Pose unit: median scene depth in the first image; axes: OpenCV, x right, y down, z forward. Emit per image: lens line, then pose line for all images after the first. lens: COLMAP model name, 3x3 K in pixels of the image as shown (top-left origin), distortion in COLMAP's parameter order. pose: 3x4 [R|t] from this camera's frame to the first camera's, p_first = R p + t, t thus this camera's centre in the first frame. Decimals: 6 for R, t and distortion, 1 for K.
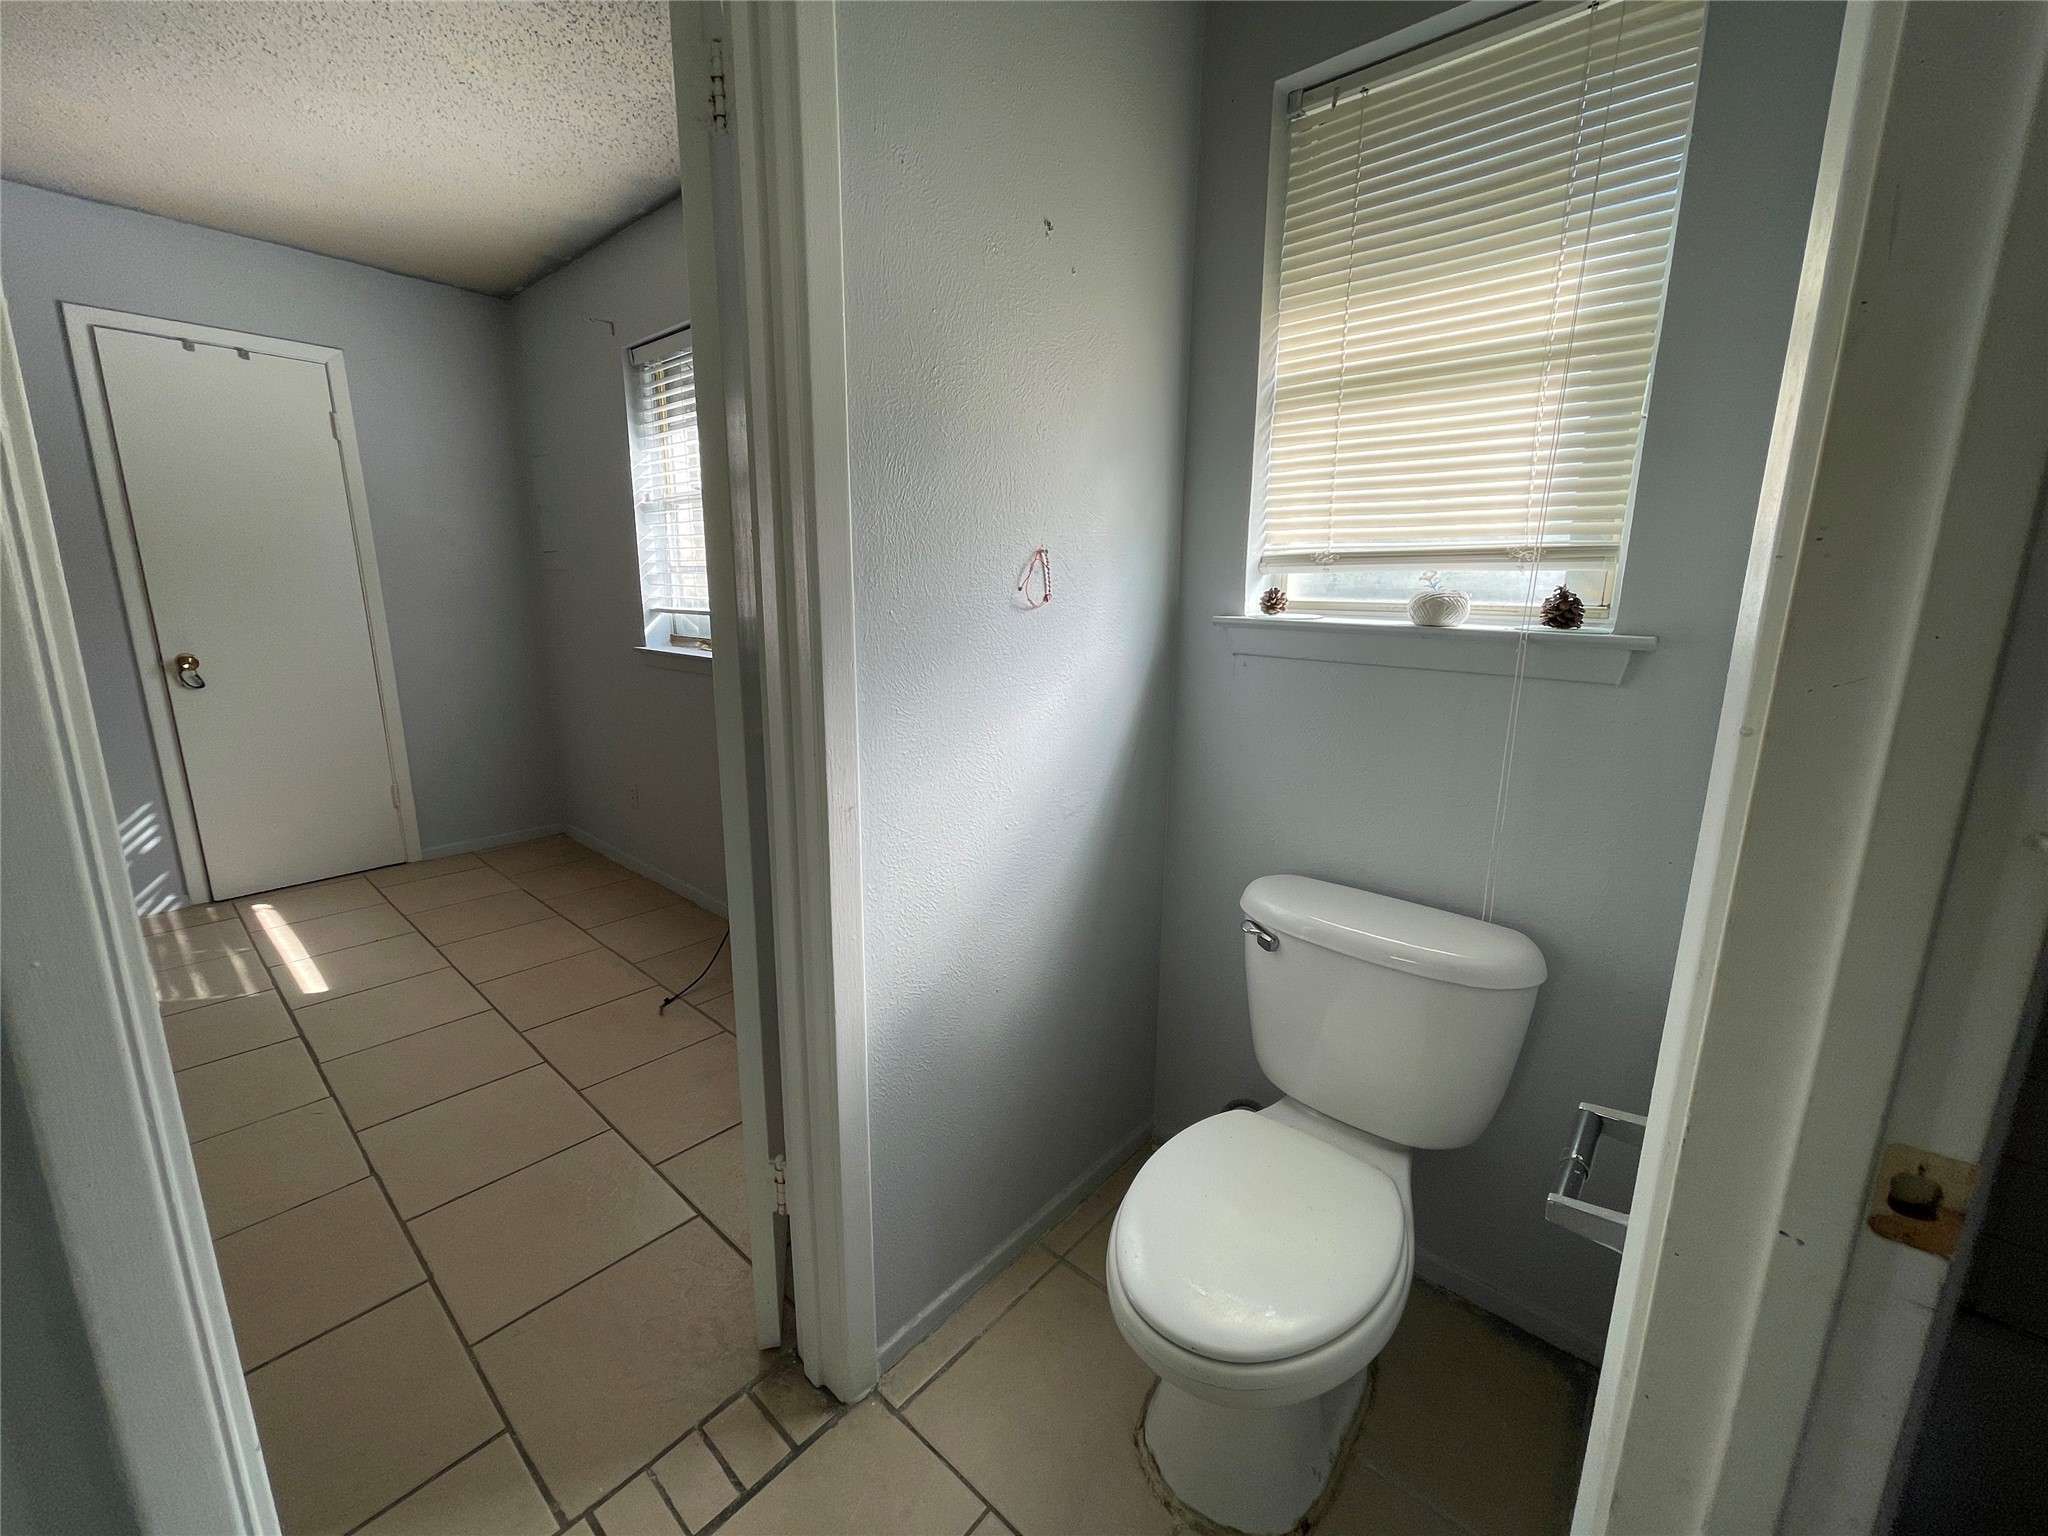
lens RADIAL K [[822.7, 0, 1021.1], [0, 822.7, 765.0], [0, 0, 1]] dist [0.000159, -0.000621]
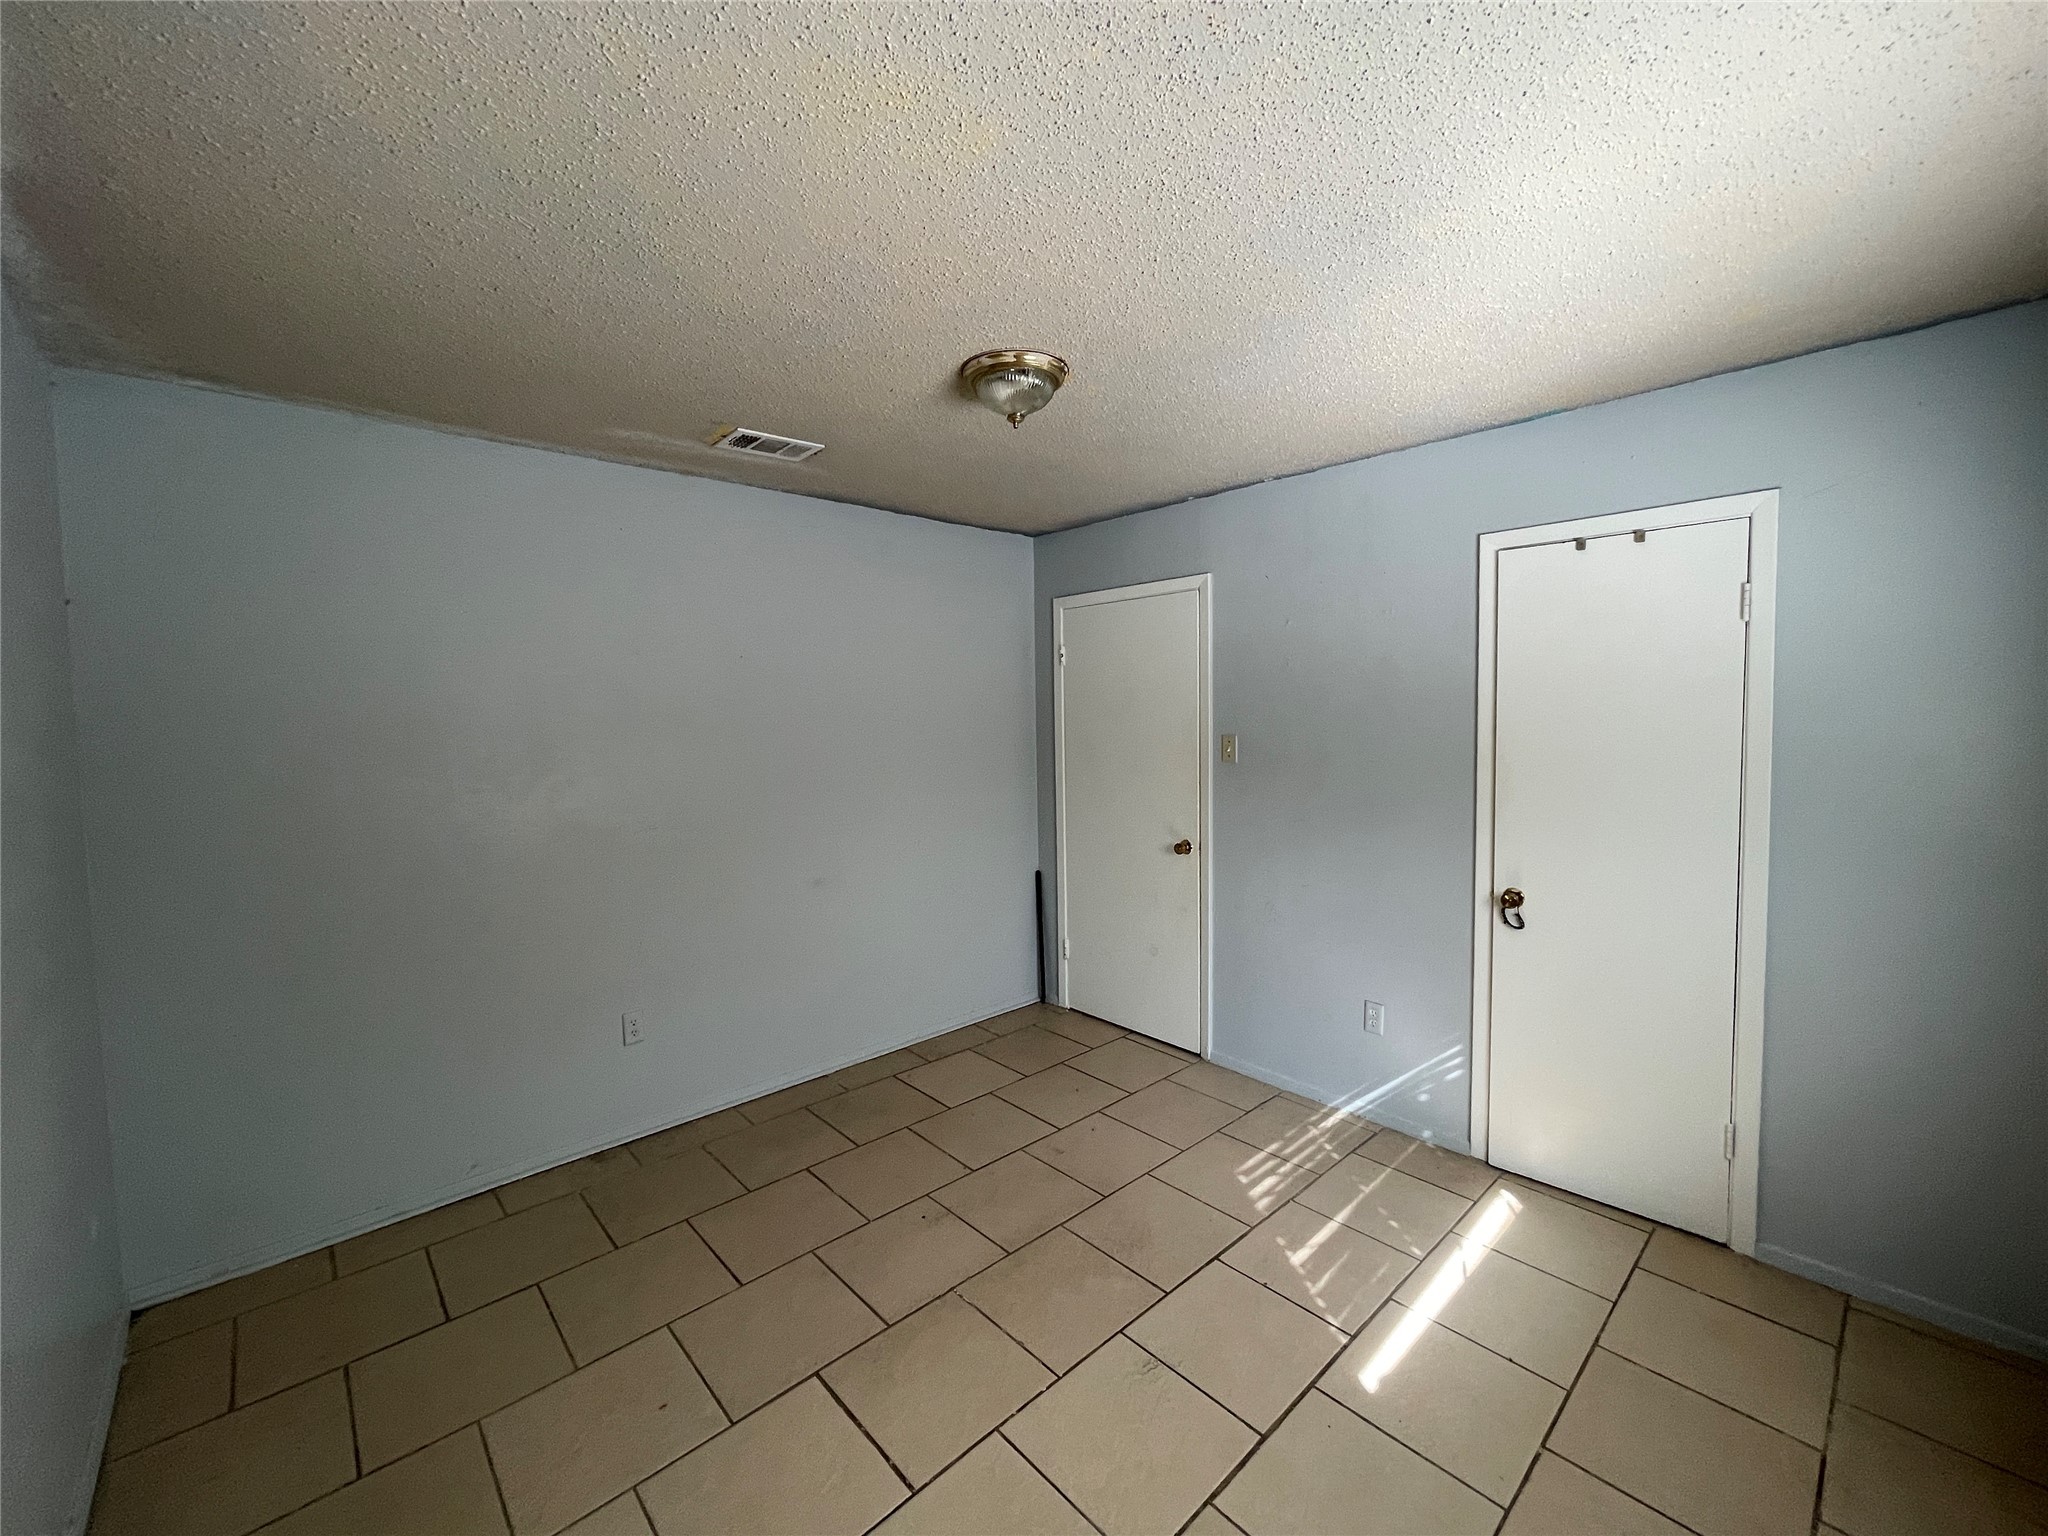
lens RADIAL K [[822.7, 0, 1021.1], [0, 822.7, 765.0], [0, 0, 1]] dist [0.000159, -0.000621]
pose [[-0.103878, 0.057705, -0.992915, -0.087712], [-0.193832, 0.977999, 0.077116, -0.227739], [0.975520, 0.200469, -0.090408, 0.528129]]
